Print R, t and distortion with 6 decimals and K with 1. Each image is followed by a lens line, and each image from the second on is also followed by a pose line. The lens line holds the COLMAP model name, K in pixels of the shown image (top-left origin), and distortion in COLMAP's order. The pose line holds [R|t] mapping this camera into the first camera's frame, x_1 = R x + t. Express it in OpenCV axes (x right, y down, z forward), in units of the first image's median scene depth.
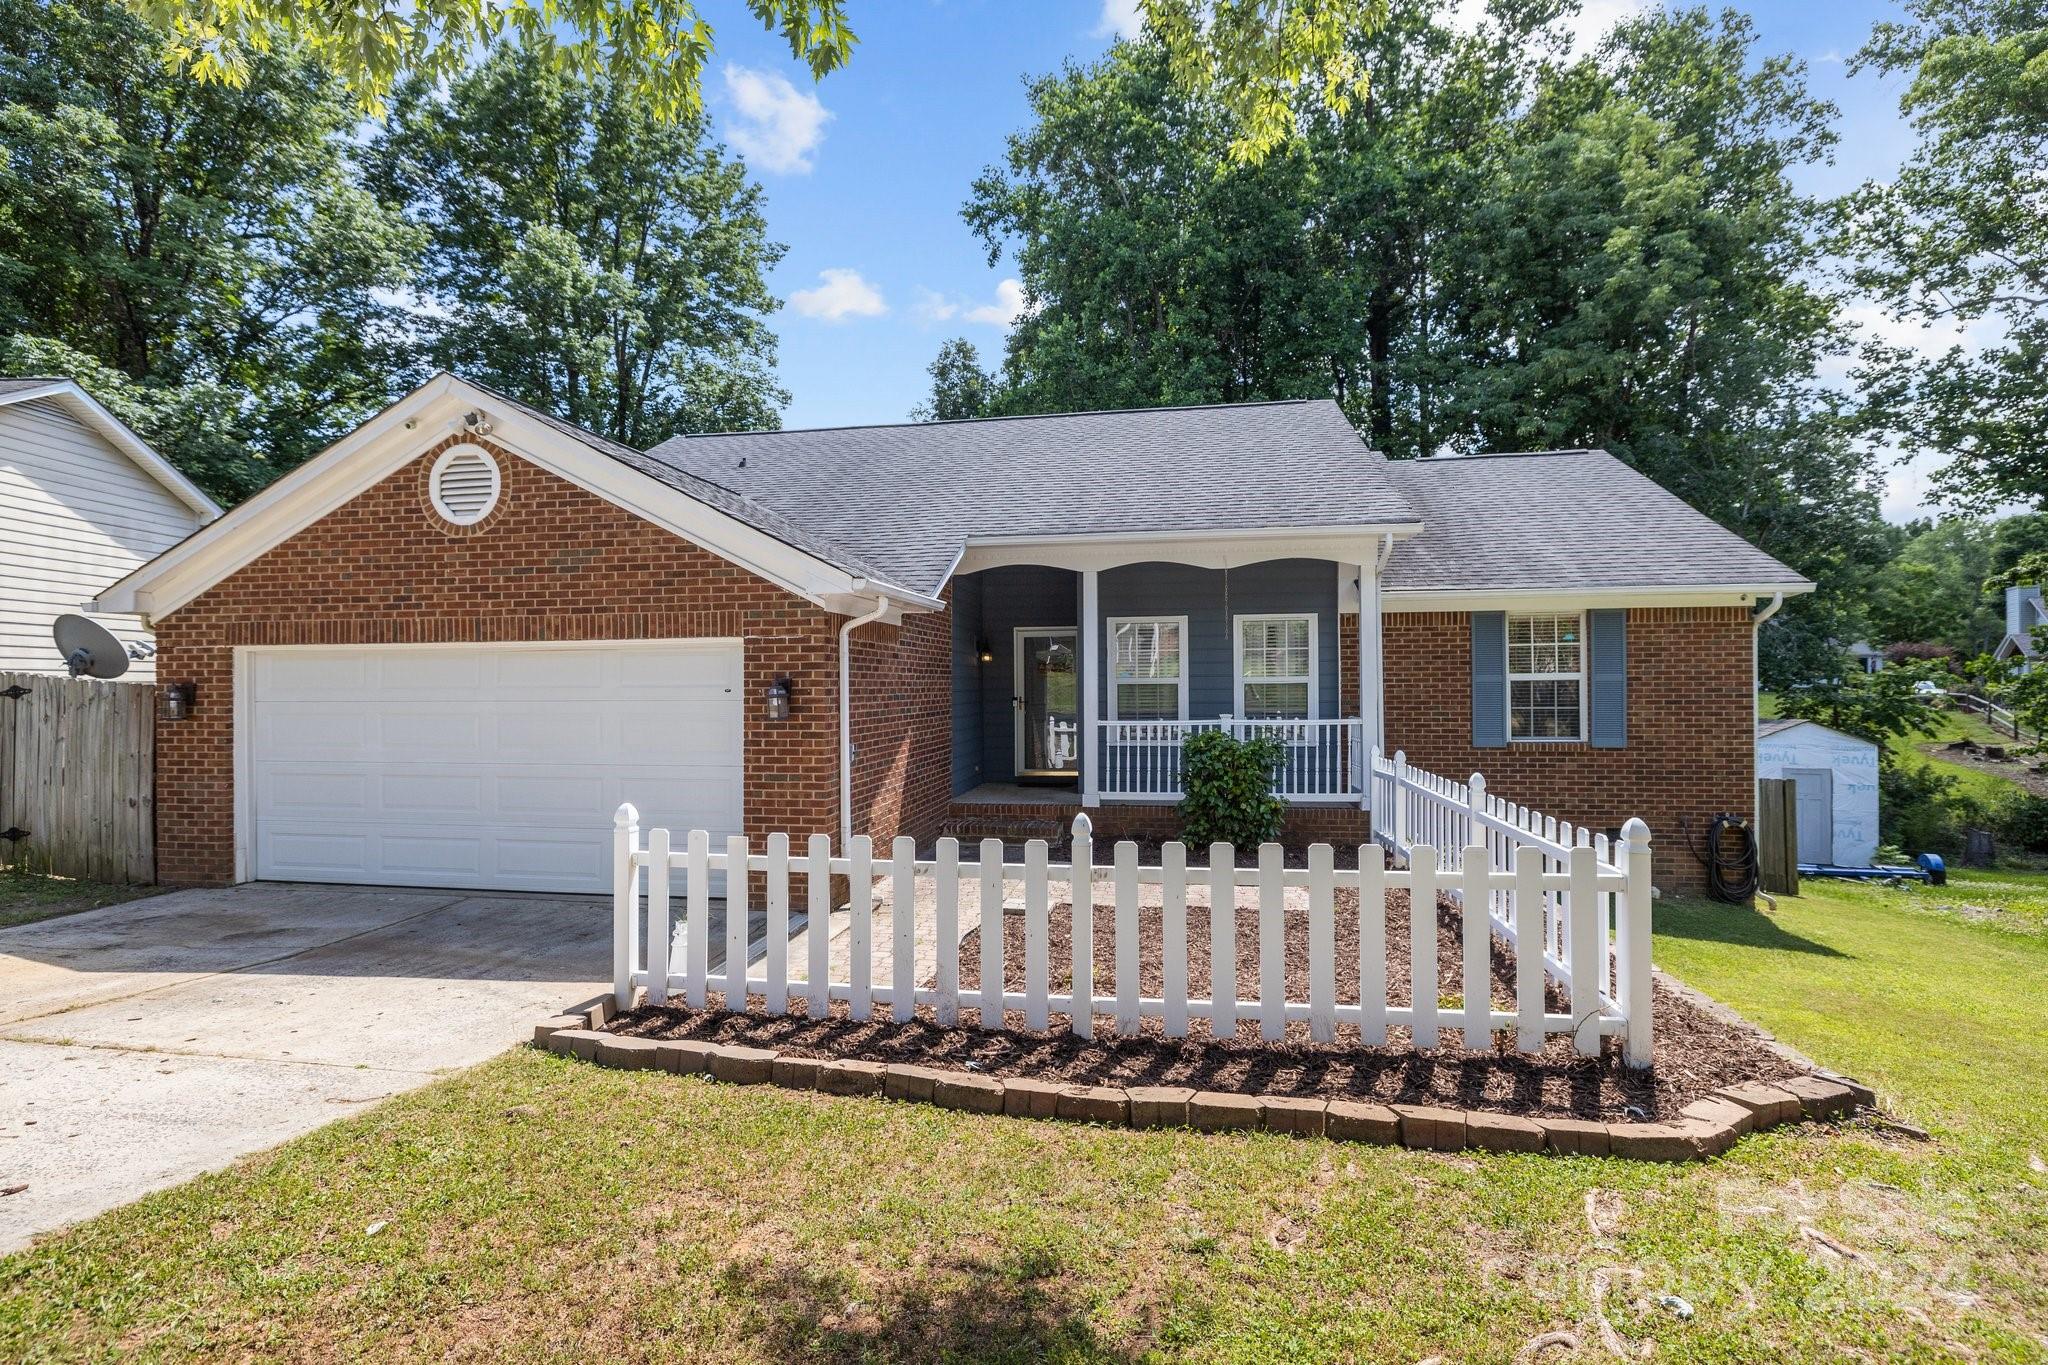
lens RADIAL K [[1026.3, 0, 1025.0], [0, 1026.3, 680.2], [0, 0, 1]] dist [-0.012955, 0.003170]
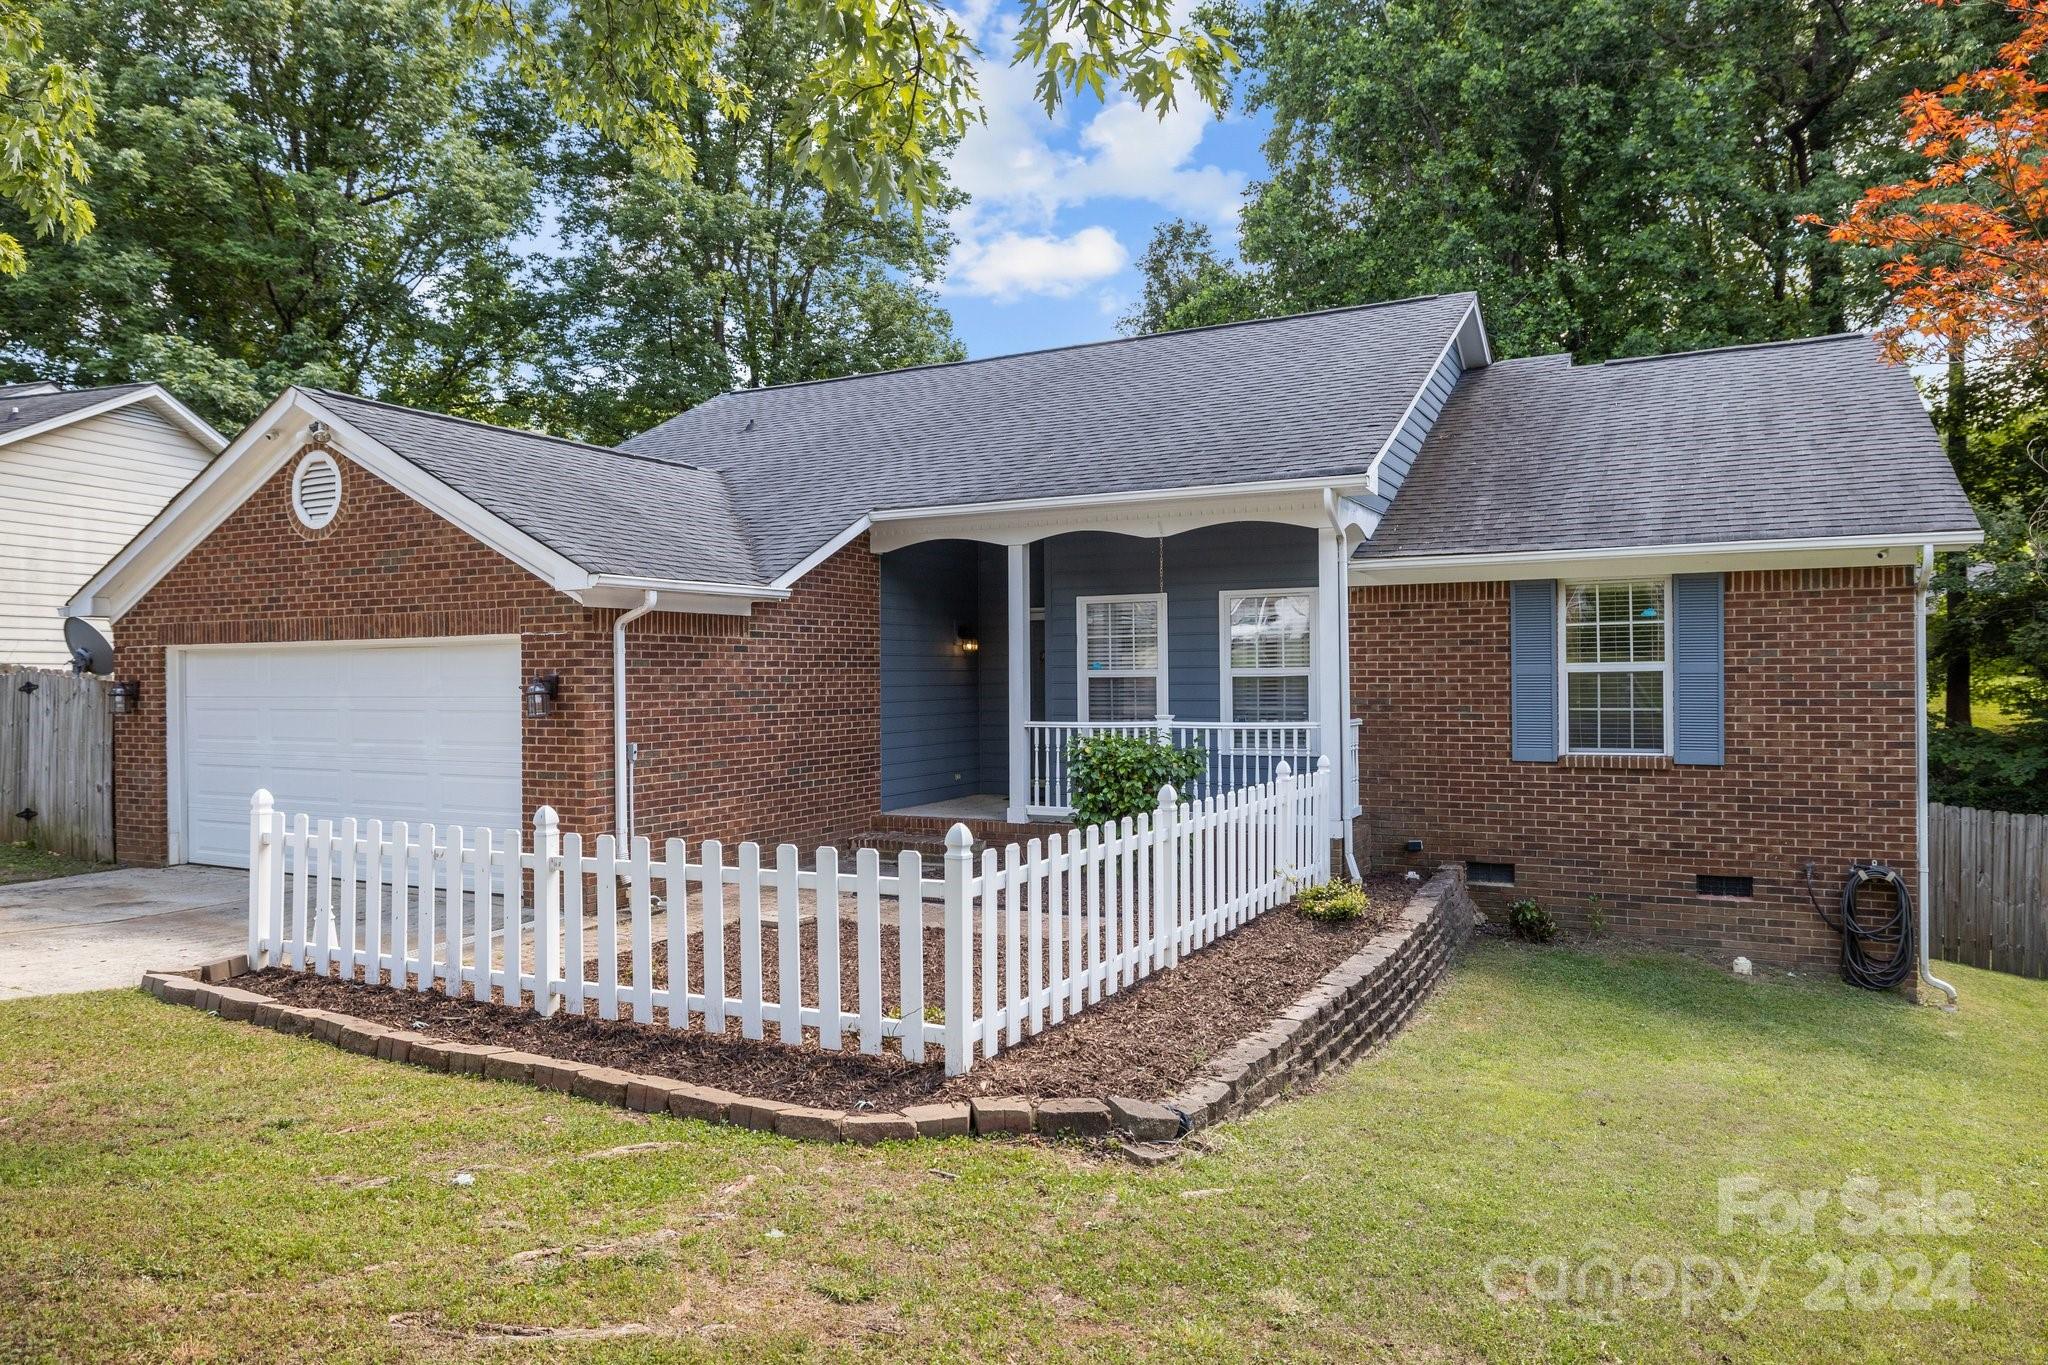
lens RADIAL K [[1409.8, 0, 1022.9], [0, 1409.8, 689.3], [0, 0, 1]] dist [-0.004947, -0.004618]
pose [[0.949171, 0.000993, -0.314760, 0.560067], [0.004527, 0.999849, 0.016806, -0.008150], [0.314729, -0.017376, 0.949023, -0.133363]]
